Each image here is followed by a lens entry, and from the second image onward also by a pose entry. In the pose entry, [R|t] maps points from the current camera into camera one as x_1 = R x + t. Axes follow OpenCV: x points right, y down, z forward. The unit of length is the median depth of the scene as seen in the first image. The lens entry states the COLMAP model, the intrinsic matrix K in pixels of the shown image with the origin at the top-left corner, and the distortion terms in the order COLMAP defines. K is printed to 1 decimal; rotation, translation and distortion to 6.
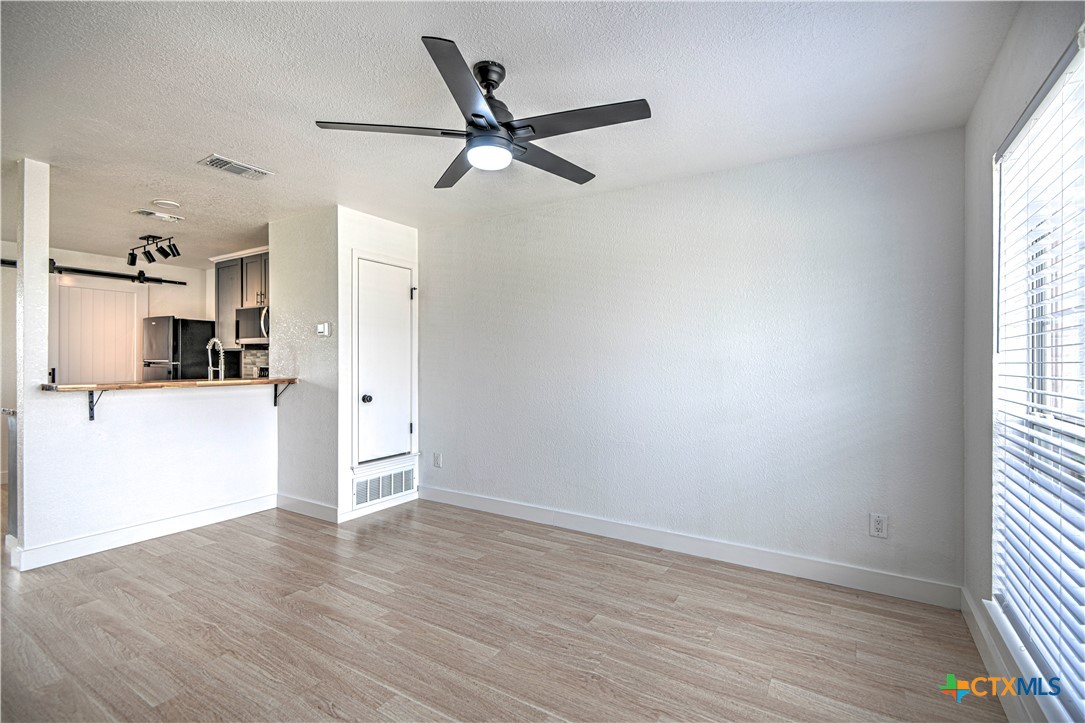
lens RADIAL K [[505.5, 0, 556.4], [0, 505.5, 361.0], [0, 0, 1]] dist [-0.000856, -0.000768]
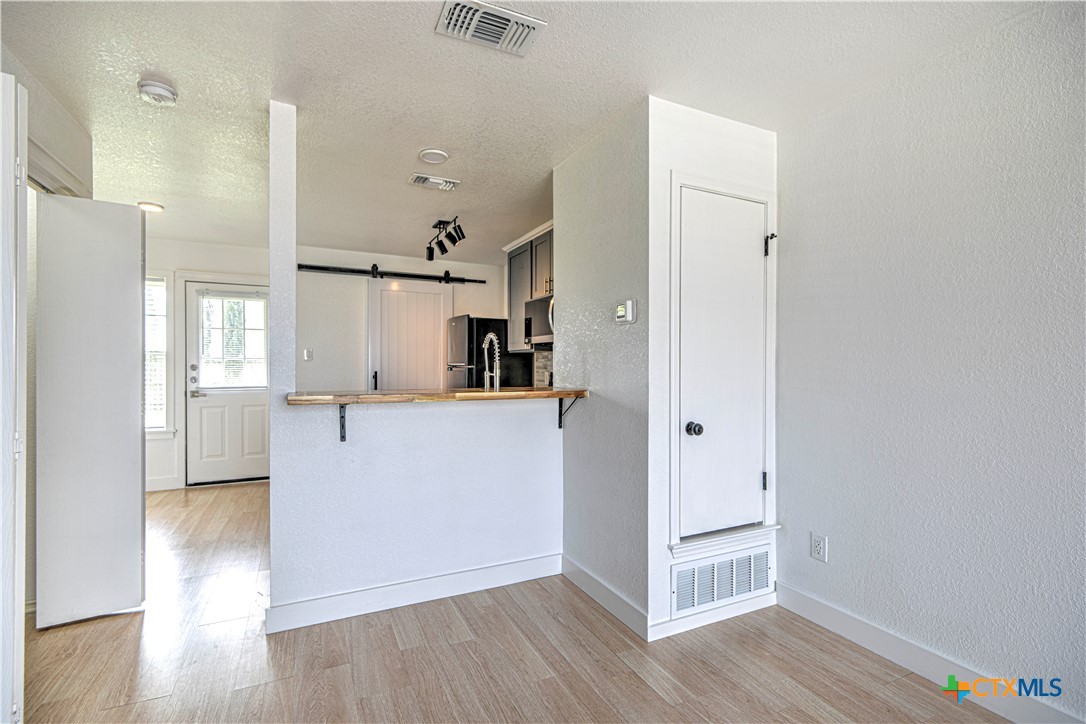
lens RADIAL K [[506.9, 0, 542.2], [0, 506.9, 361.0], [0, 0, 1]] dist [0.002443, -0.000151]
pose [[0.837146, -0.003266, -0.546970, -0.186071], [-0.001999, 0.999957, -0.009031, 0.002387], [0.546976, 0.008653, 0.837104, 0.384044]]
